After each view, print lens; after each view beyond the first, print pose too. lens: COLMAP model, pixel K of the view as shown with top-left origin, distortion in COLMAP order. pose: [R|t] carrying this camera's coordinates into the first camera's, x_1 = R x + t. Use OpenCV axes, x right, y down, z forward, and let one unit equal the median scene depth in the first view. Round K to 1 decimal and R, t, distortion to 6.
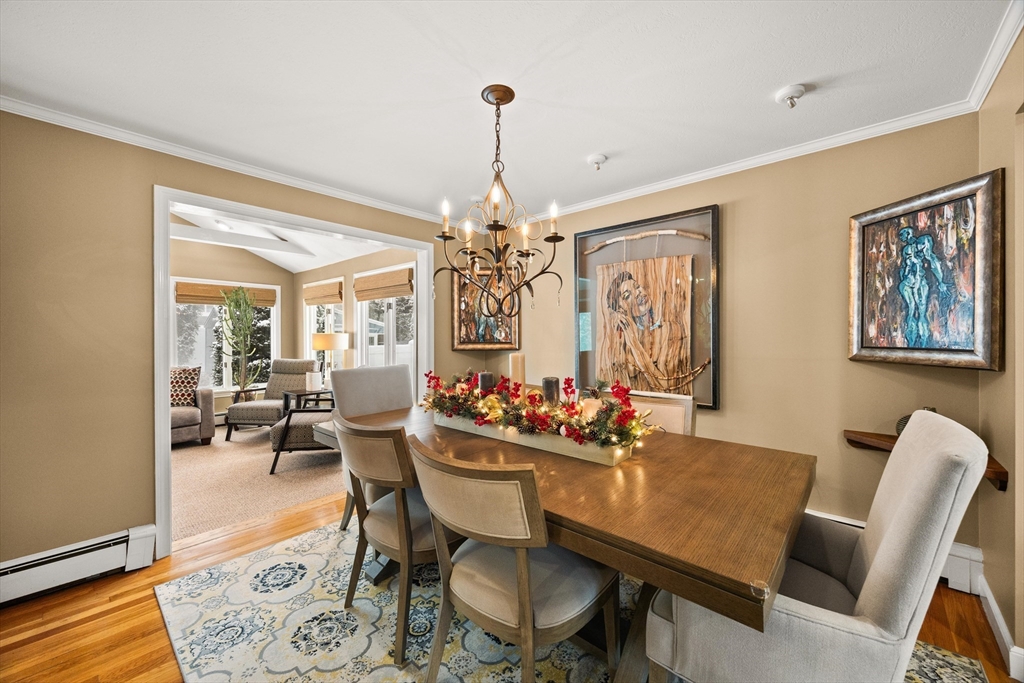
lens RADIAL K [[391.5, 0, 504.6], [0, 391.5, 341.7], [0, 0, 1]] dist [-0.005837, 0.000611]
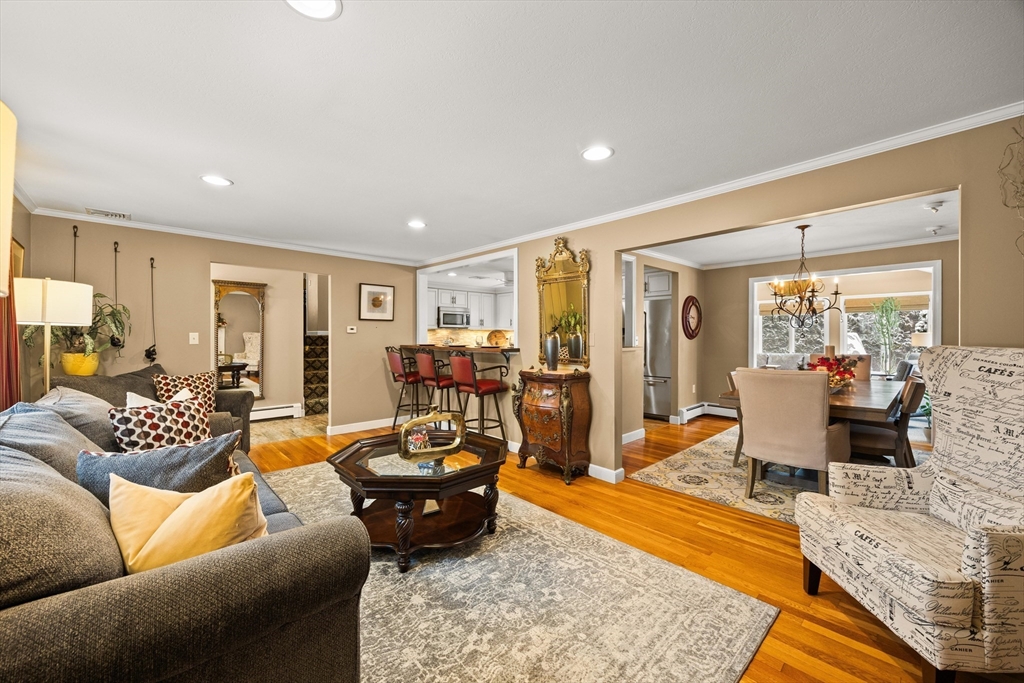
lens RADIAL K [[391.5, 0, 513.4], [0, 391.5, 334.5], [0, 0, 1]] dist [-0.005837, 0.000611]
pose [[-0.089284, 0.004097, -0.995998, 1.388722], [-0.009167, 0.999946, 0.004935, -0.015641], [0.995964, 0.009571, -0.089242, -0.250370]]
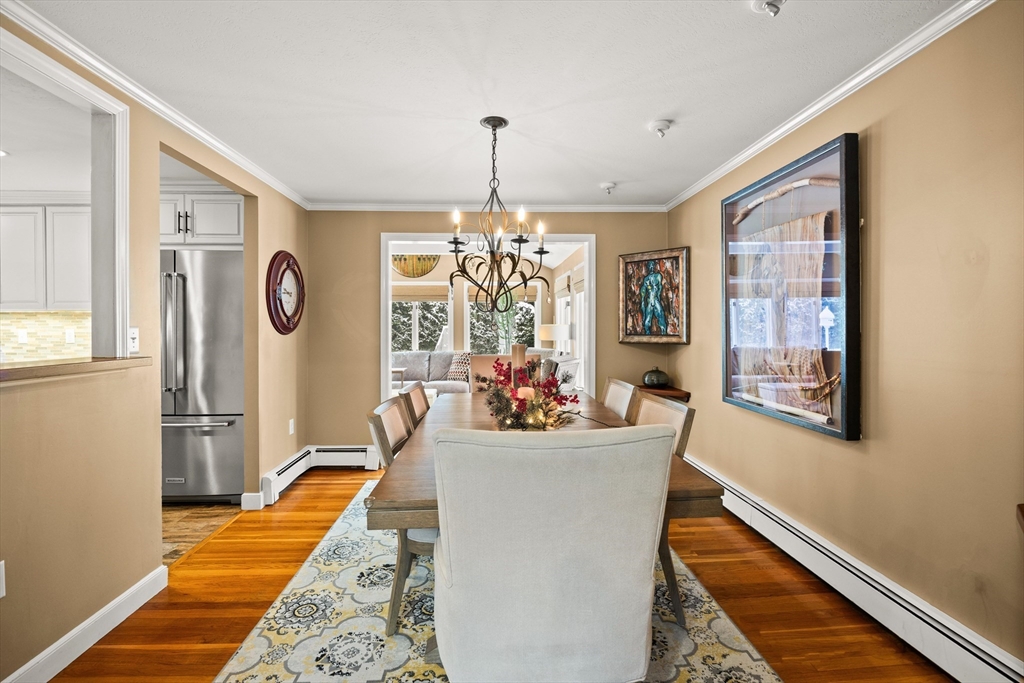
lens RADIAL K [[455.5, 0, 506.3], [0, 455.5, 335.6], [0, 0, 1]] dist [-0.014812, 0.000096]
pose [[0.707394, 0.015185, -0.706656, 0.587788], [-0.010675, 0.999885, 0.010799, -0.005501], [0.706738, -0.000096, 0.707475, 0.037099]]
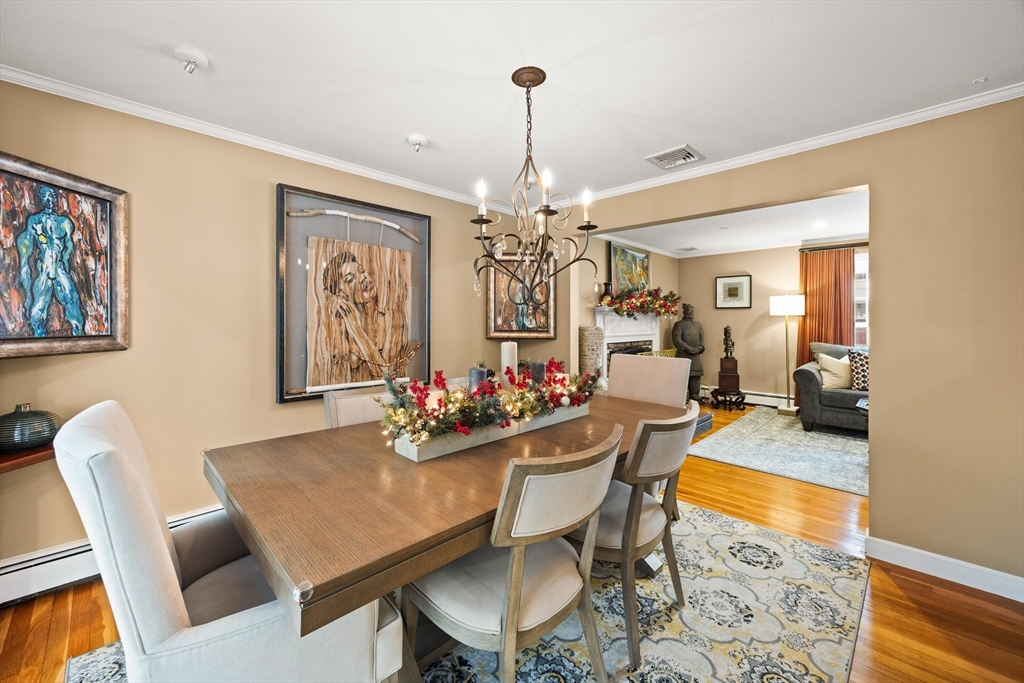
lens RADIAL K [[416.3, 0, 503.0], [0, 416.3, 320.7], [0, 0, 1]] dist [0.010360, -0.001664]
pose [[0.053892, 0.007180, 0.998521, -0.641291], [0.010698, 0.999913, -0.007768, -0.010503], [-0.998489, 0.011100, 0.053811, 0.609486]]
